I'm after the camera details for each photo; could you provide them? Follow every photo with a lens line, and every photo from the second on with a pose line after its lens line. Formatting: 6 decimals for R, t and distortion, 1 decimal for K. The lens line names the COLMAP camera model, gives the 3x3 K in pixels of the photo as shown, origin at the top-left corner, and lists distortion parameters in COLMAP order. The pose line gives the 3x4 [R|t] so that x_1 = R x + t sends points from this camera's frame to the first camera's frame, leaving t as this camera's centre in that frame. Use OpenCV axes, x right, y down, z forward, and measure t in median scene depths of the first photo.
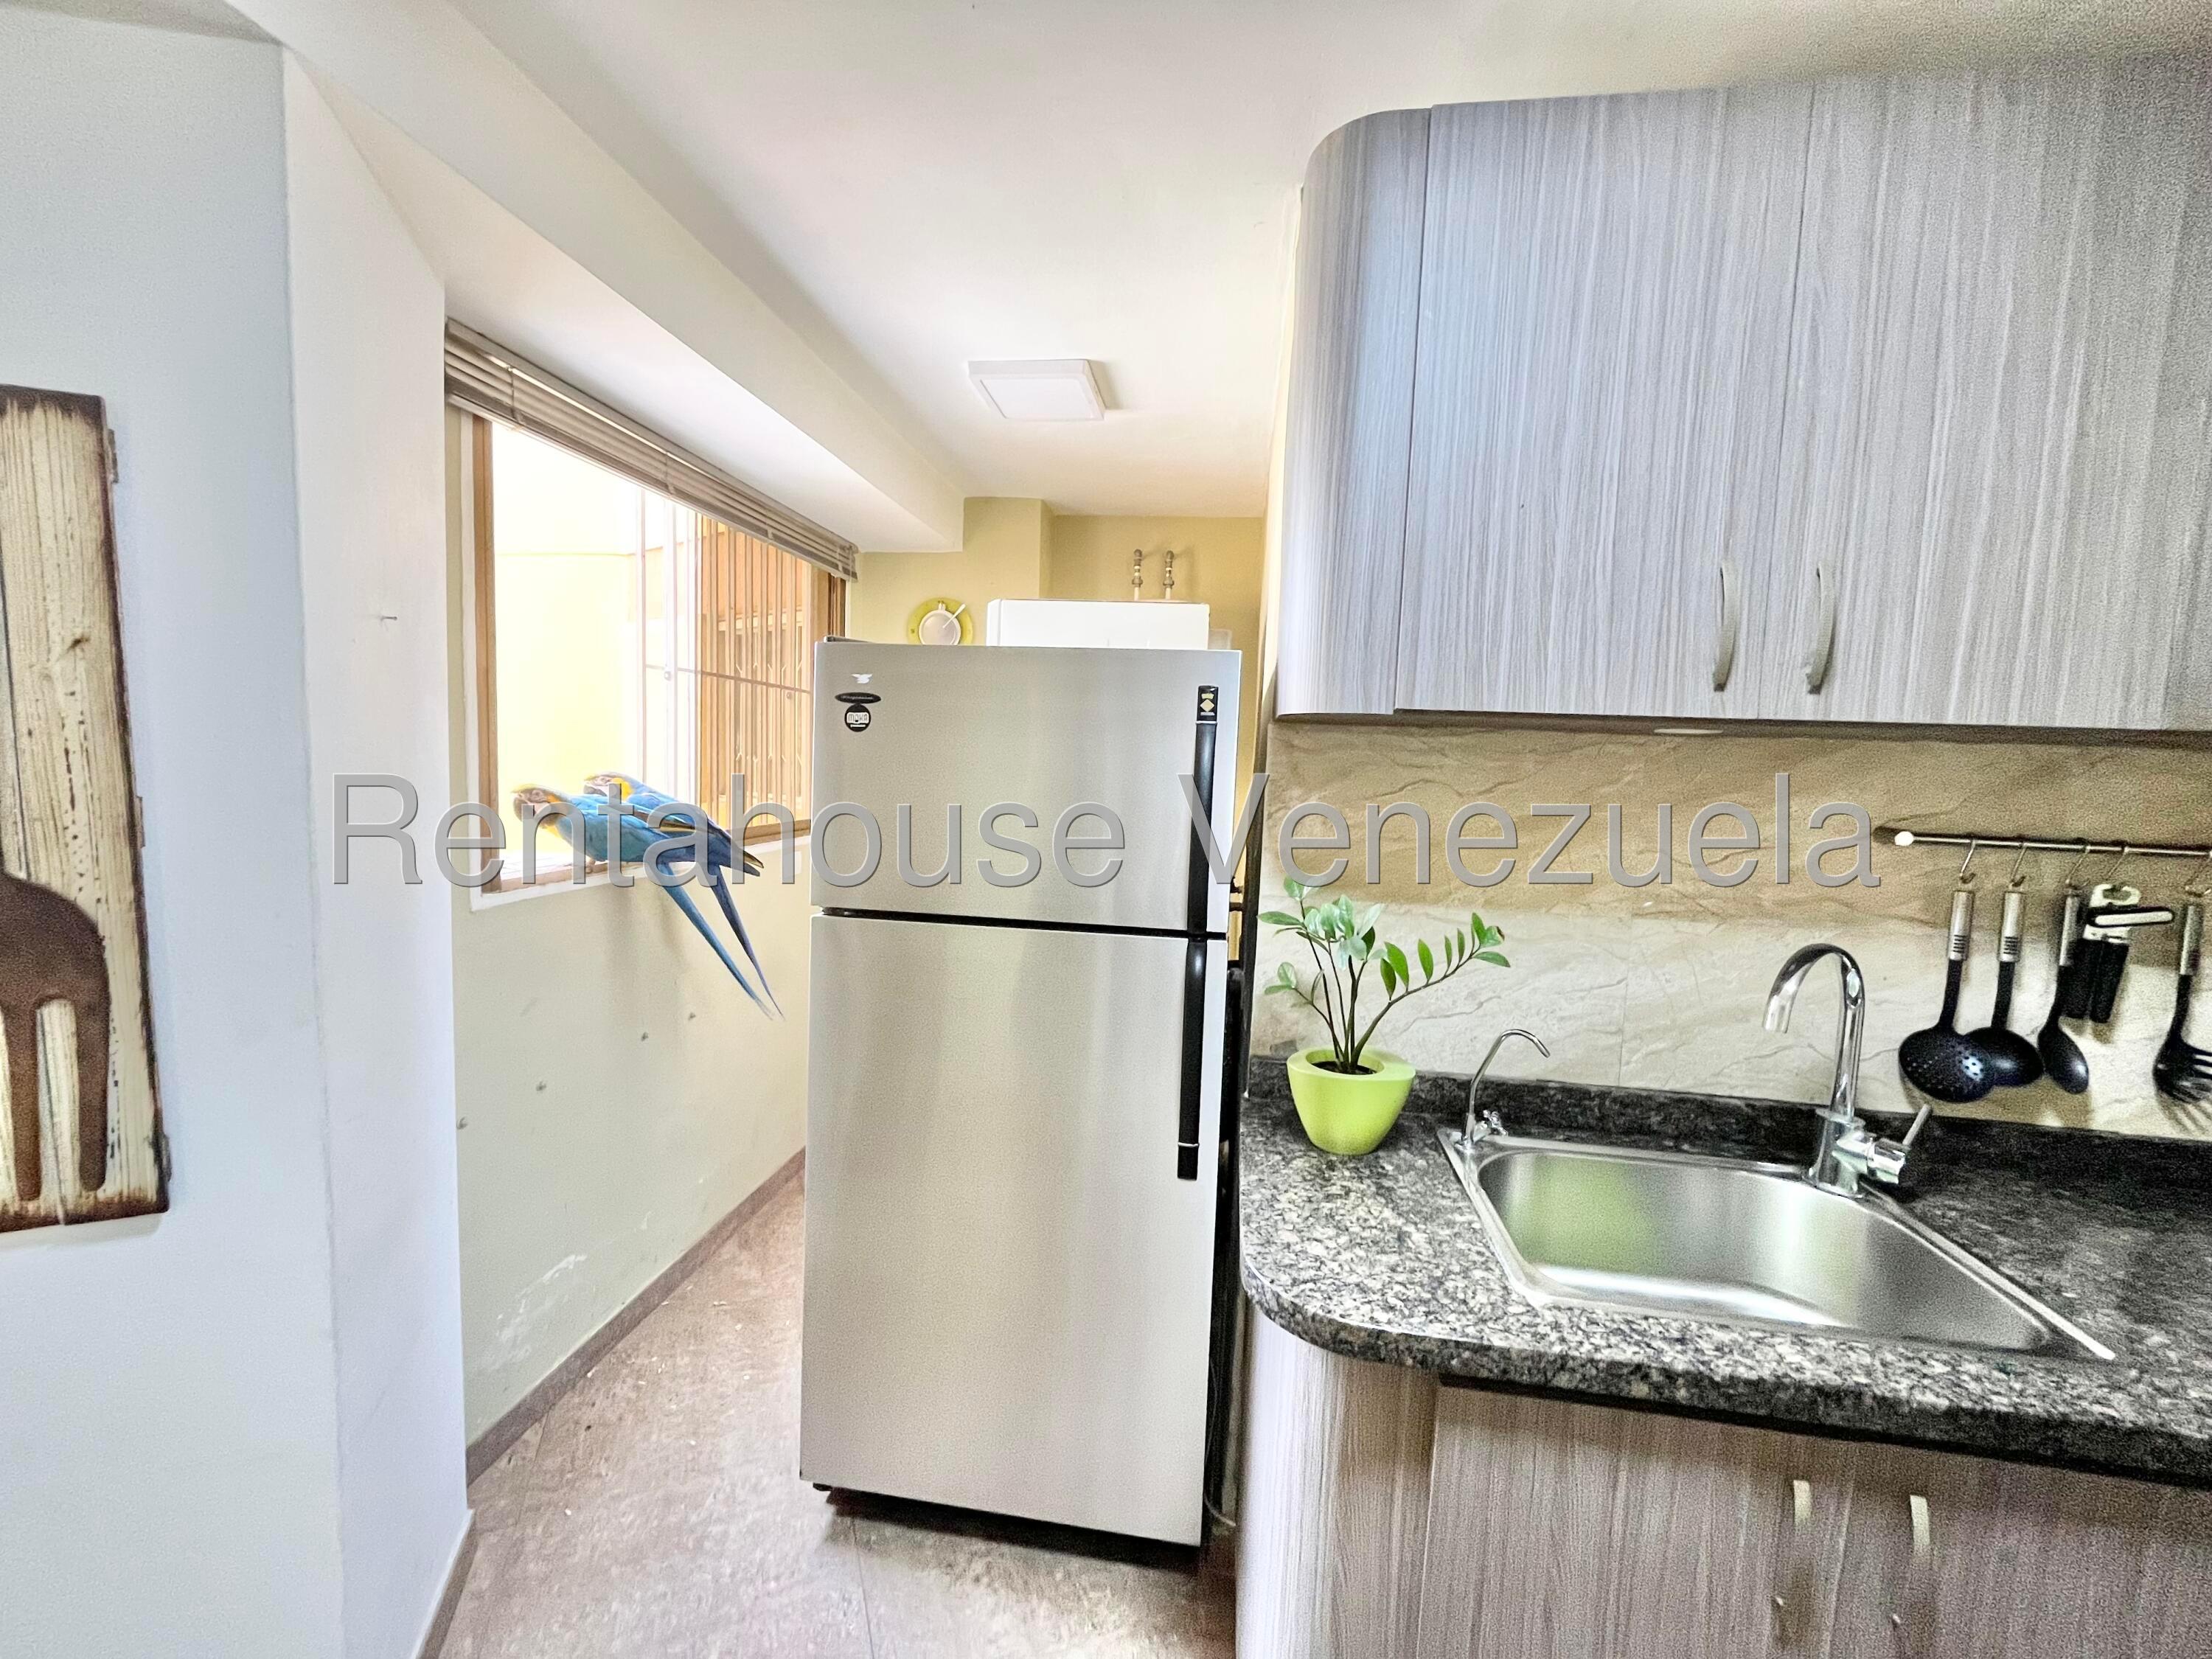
lens RADIAL K [[893.6, 0, 1101.8], [0, 893.6, 827.6], [0, 0, 1]] dist [-0.001764, 0.000001]
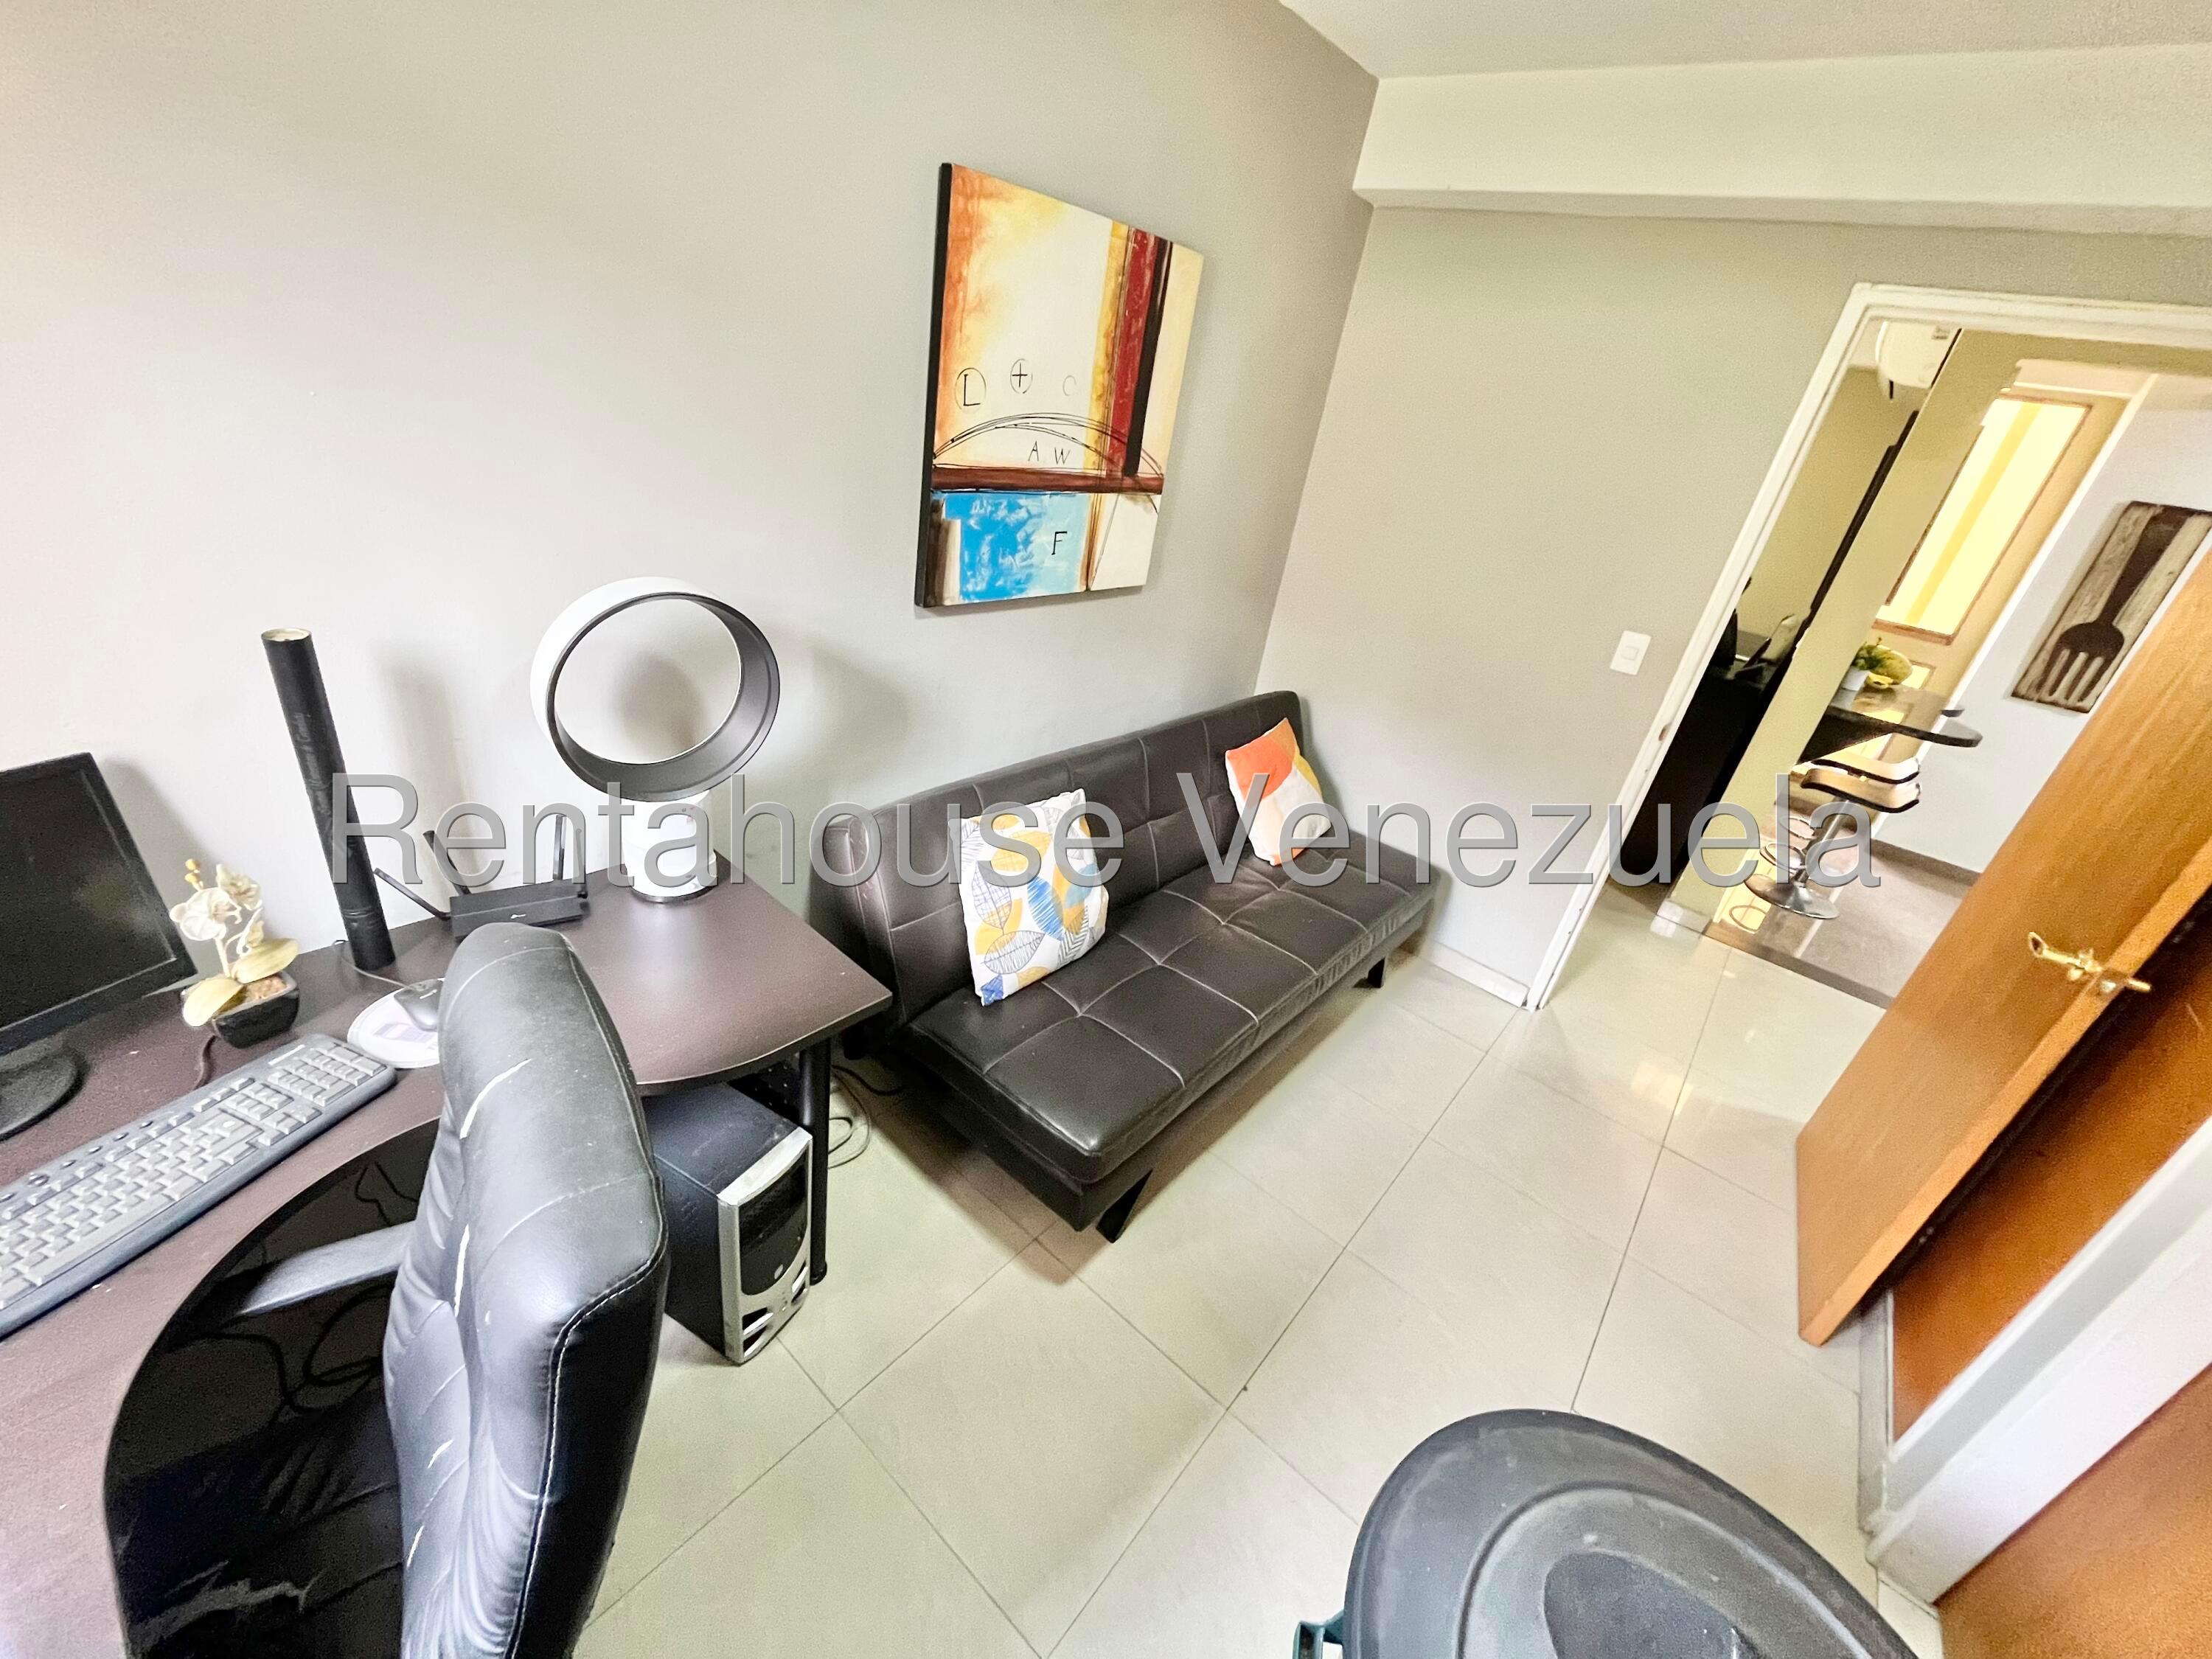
lens RADIAL K [[897.5, 0, 1102.2], [0, 897.5, 828.1], [0, 0, 1]] dist [-0.002633, -0.000602]
pose [[0.481296, 0.436665, -0.760051, 0.095008], [-0.208211, 0.899221, 0.384773, 0.218307], [0.851471, -0.026939, 0.523710, -4.085063]]
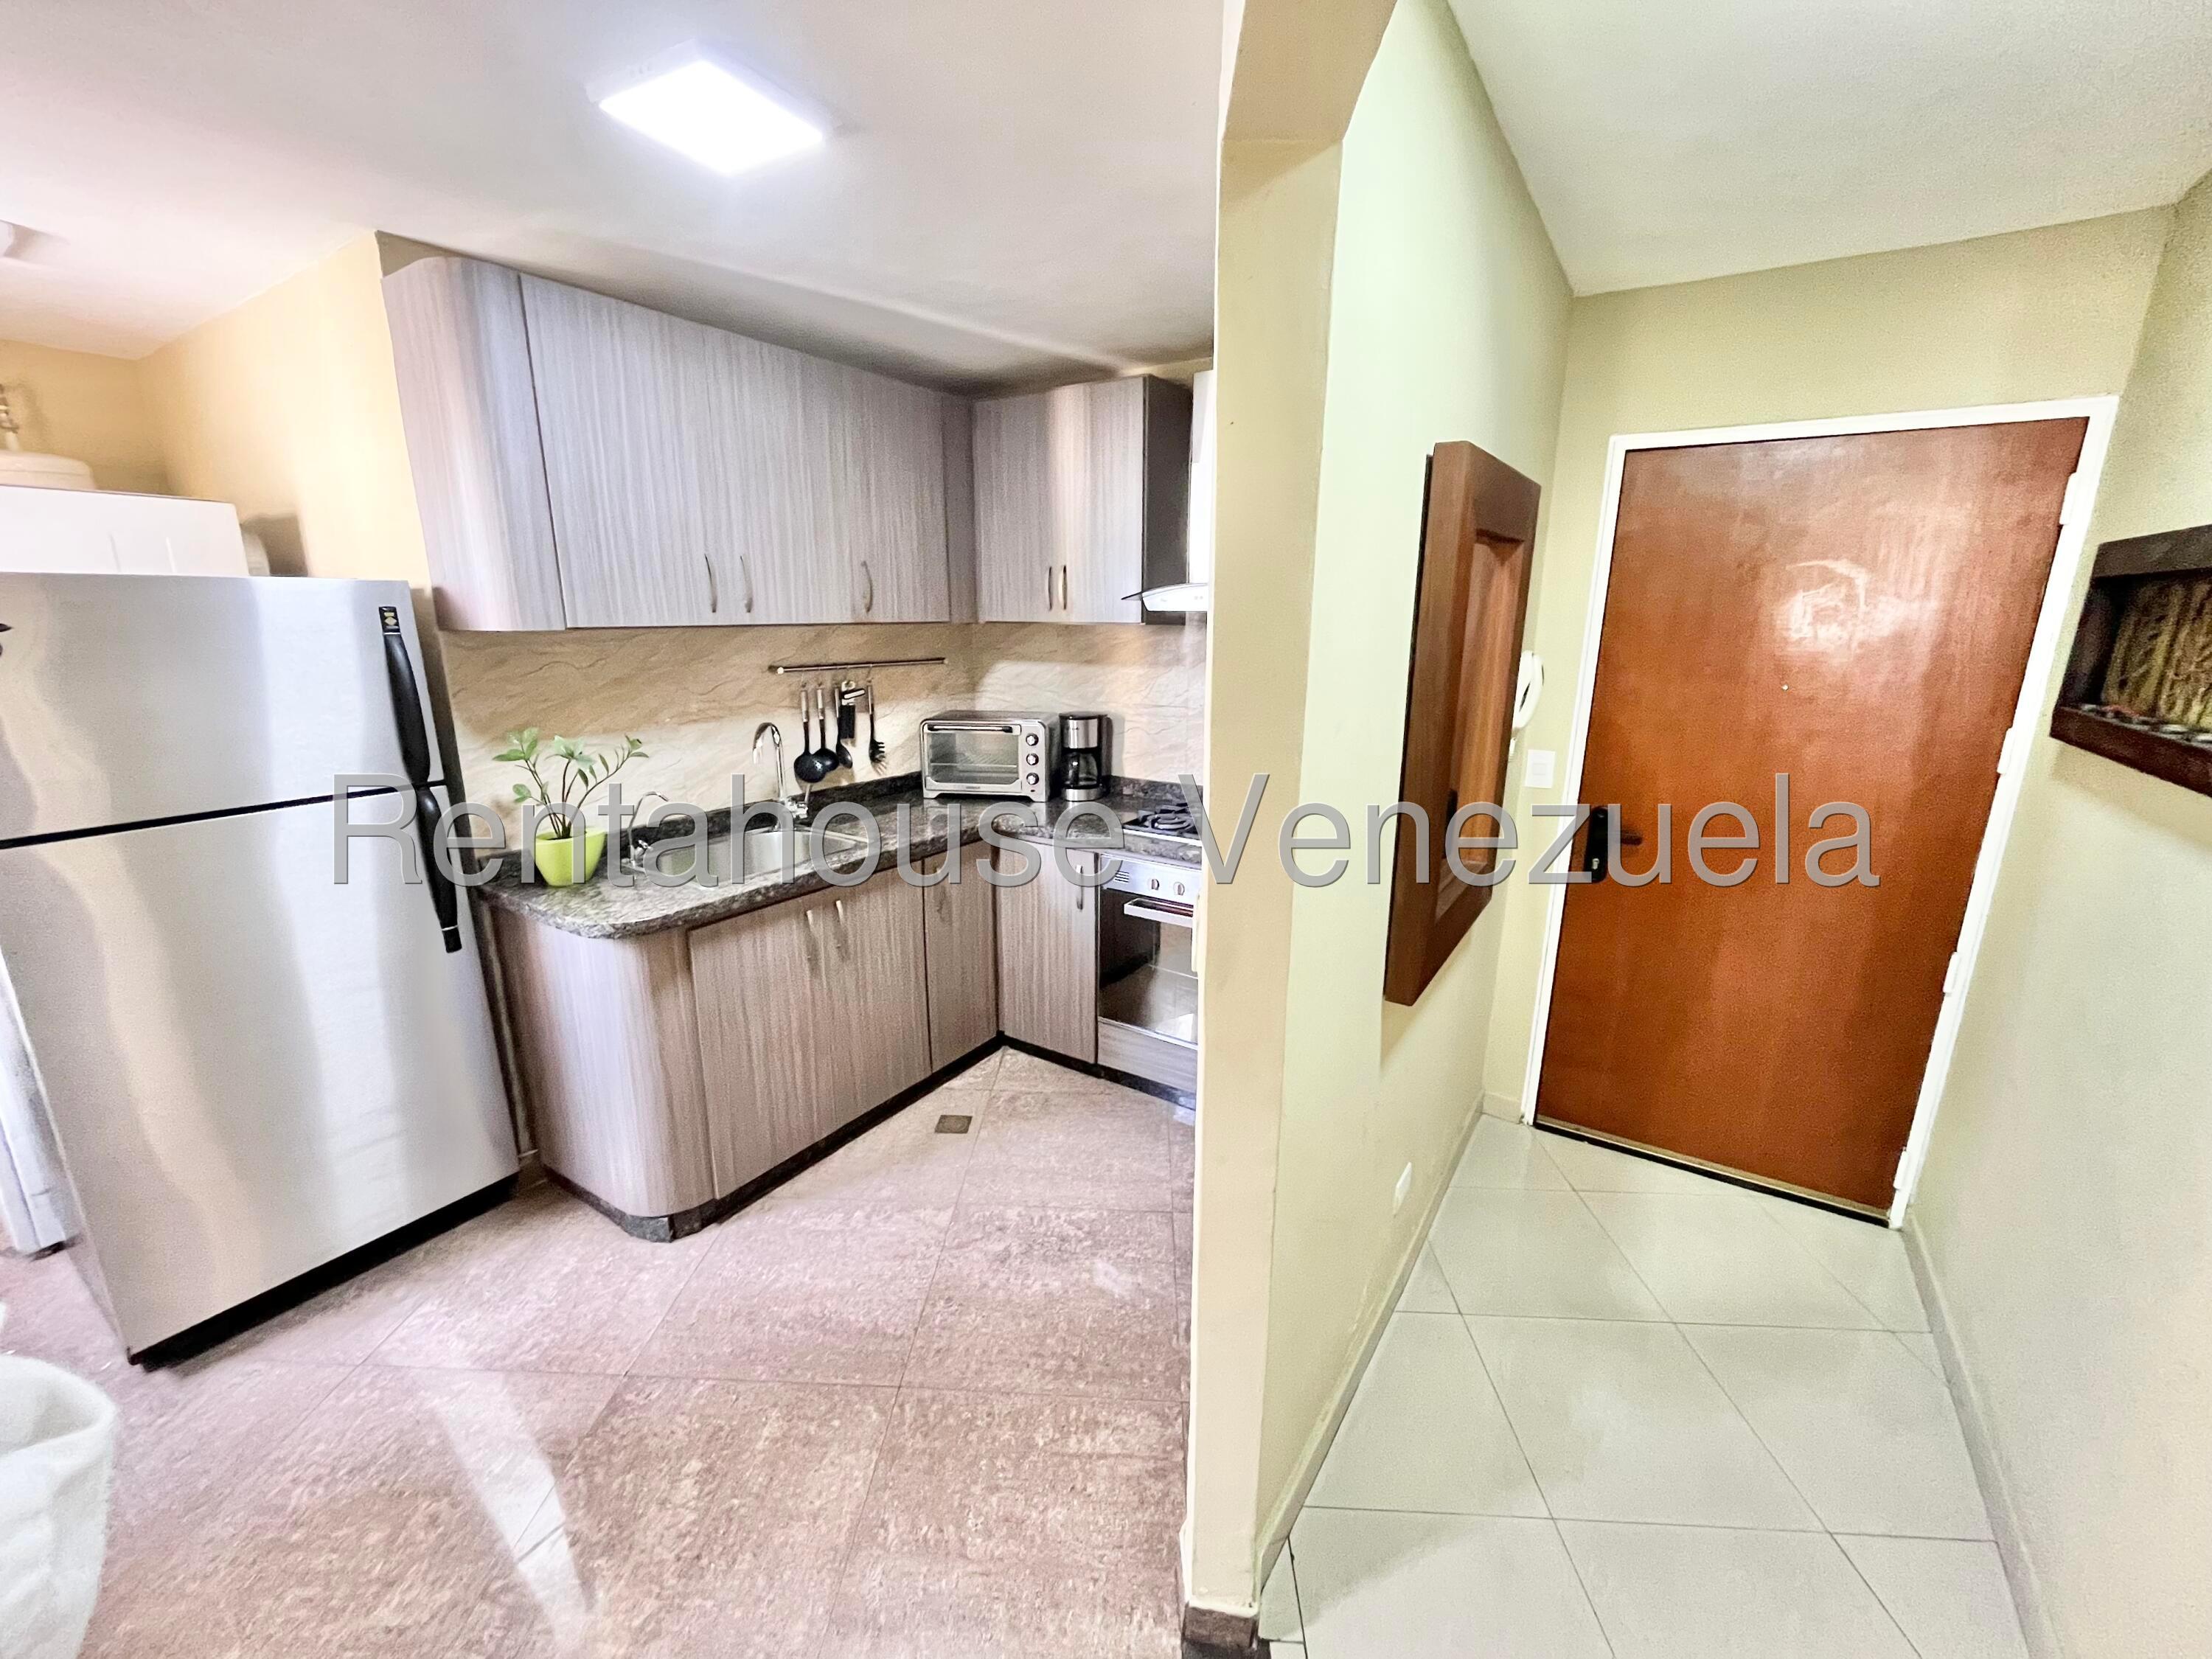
lens RADIAL K [[893.6, 0, 1101.8], [0, 893.6, 827.6], [0, 0, 1]] dist [-0.001764, 0.000001]
pose [[0.415944, -0.251503, 0.873921, -0.859473], [0.083513, 0.967499, 0.238685, -0.078310], [-0.905548, -0.026296, 0.423429, -0.715061]]
